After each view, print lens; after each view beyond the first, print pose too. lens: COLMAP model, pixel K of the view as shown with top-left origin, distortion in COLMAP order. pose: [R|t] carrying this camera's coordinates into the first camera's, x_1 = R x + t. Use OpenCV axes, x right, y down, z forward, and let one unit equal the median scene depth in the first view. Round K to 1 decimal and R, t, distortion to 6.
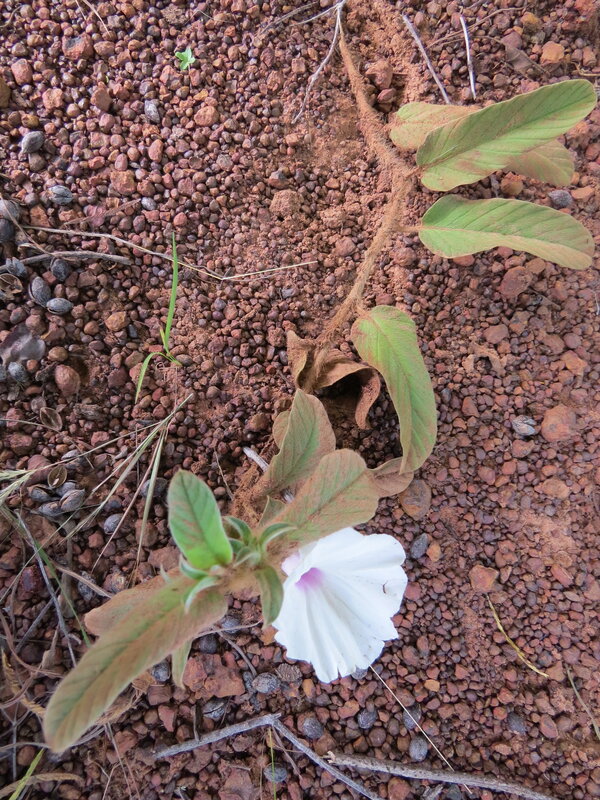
lens RADIAL K [[567.7, 0, 299.1], [0, 567.7, 400.1], [0, 0, 1]] dist [-0.012137, -0.003205]
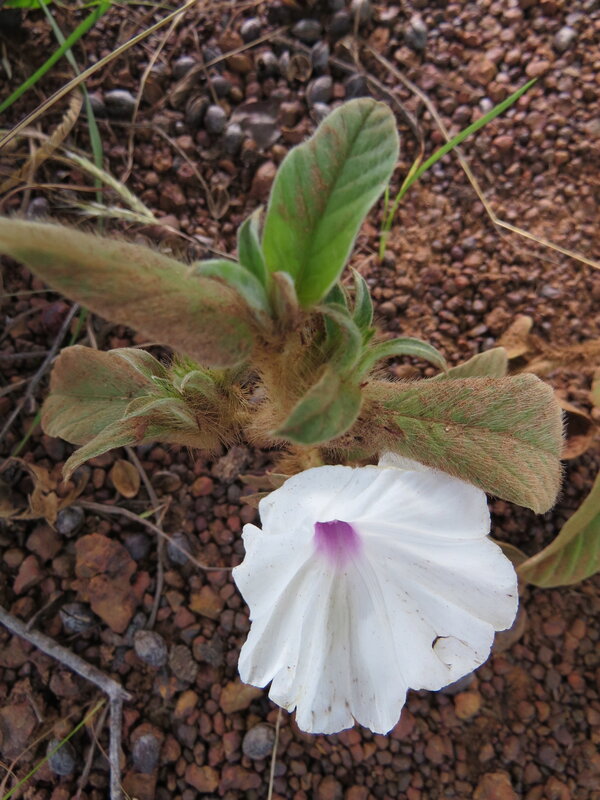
lens RADIAL K [[567.7, 0, 300.6], [0, 567.7, 400.8], [0, 0, 1]] dist [-0.012137, -0.003205]
pose [[0.697772, 0.678216, -0.230513, 0.021713], [-0.707524, 0.702817, -0.073874, 0.204601], [0.111906, 0.214641, 0.970261, 0.284304]]
